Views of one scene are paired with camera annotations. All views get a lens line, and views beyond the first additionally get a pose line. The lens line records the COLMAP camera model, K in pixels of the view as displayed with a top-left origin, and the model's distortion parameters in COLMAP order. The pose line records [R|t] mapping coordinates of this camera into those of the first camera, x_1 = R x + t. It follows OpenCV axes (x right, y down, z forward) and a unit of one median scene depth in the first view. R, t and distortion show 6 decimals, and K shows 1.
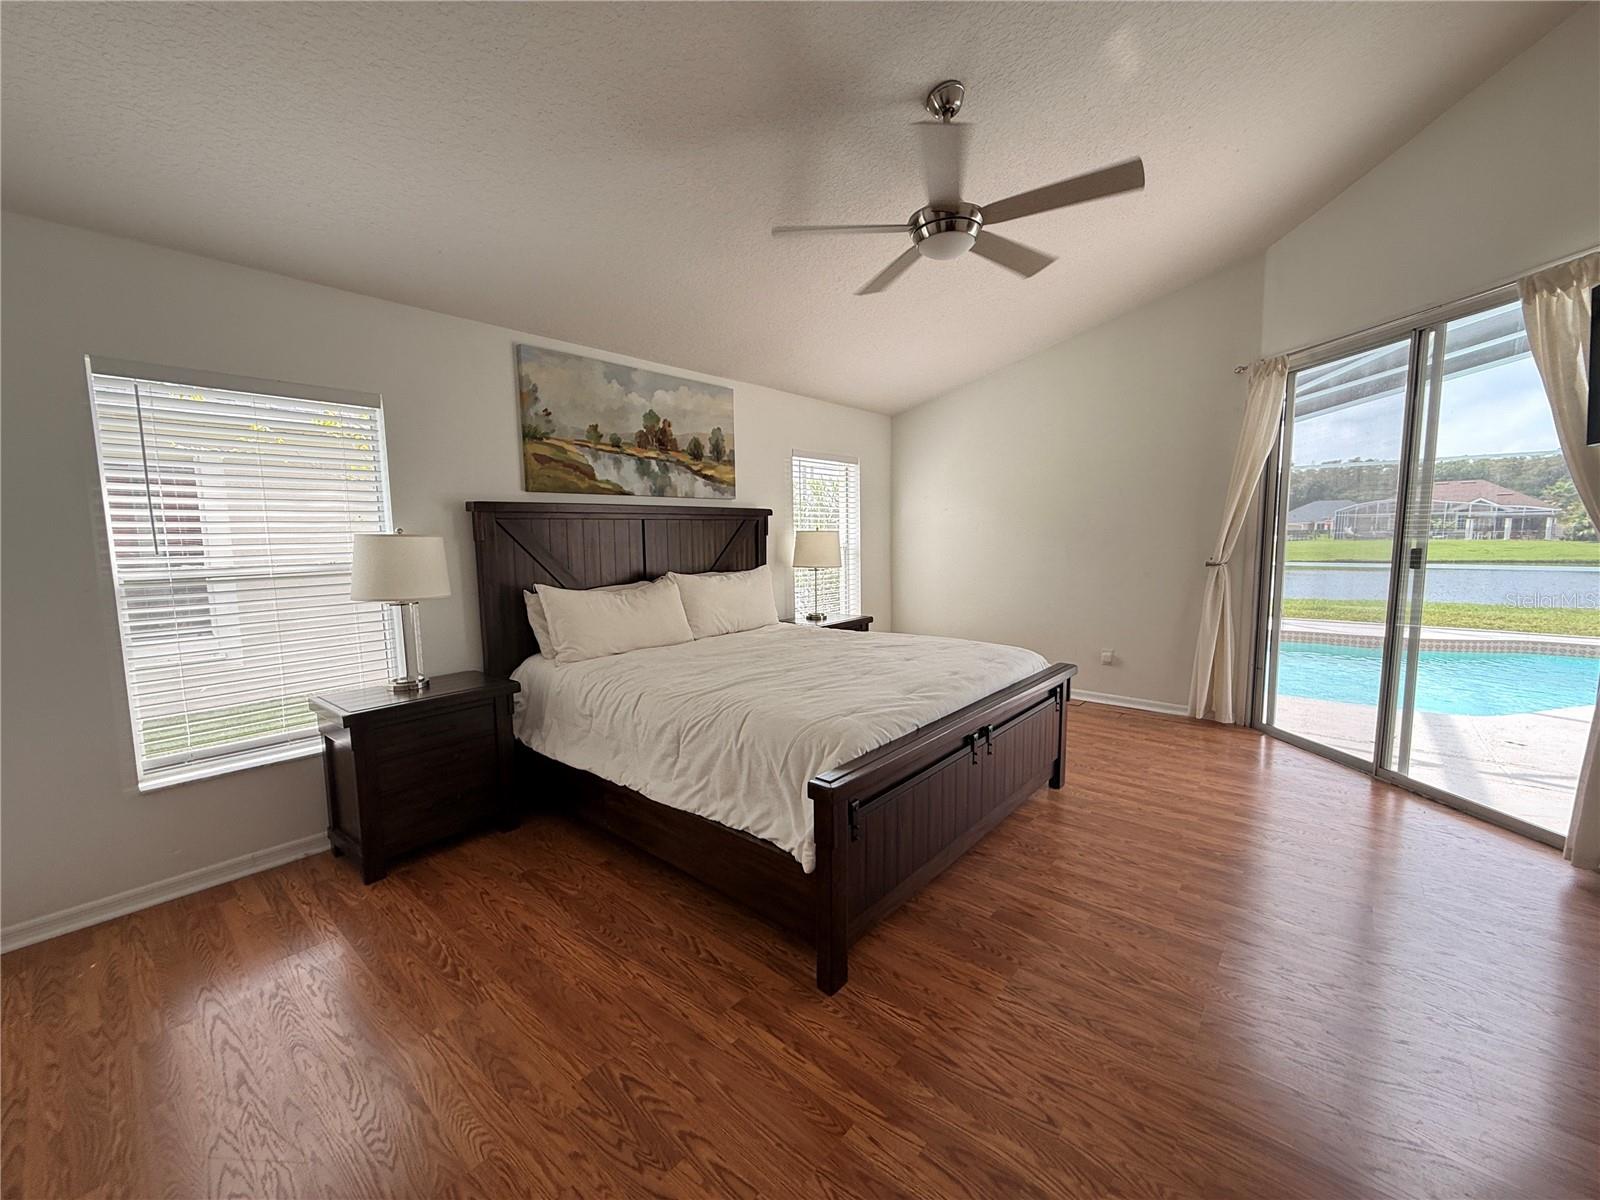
lens RADIAL K [[639.8, 0, 792.7], [0, 639.8, 602.5], [0, 0, 1]] dist [-0.003802, -0.000096]
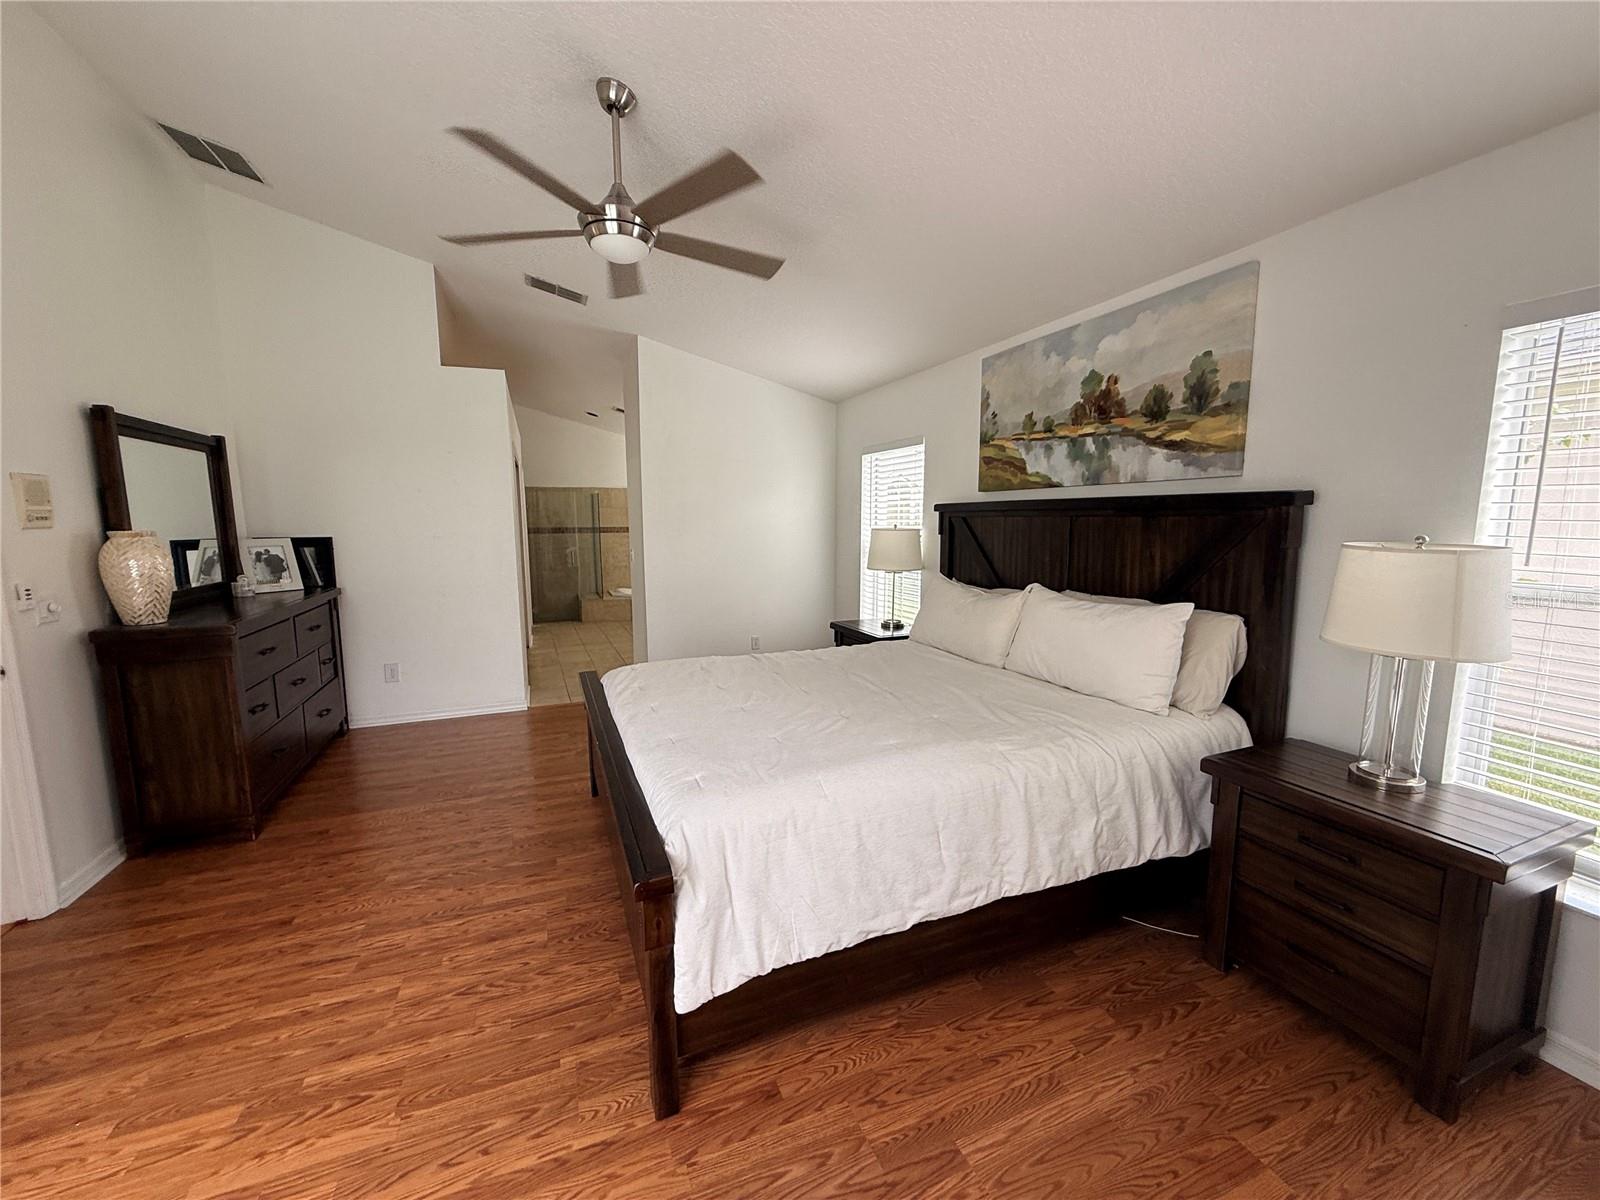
lens RADIAL K [[639.8, 0, 798.2], [0, 639.8, 603.3], [0, 0, 1]] dist [-0.003802, -0.000096]
pose [[-0.455950, 0.133892, -0.879877, 0.648793], [-0.086738, 0.977228, 0.193653, -0.152389], [0.885769, 0.164615, -0.433953, 1.089970]]
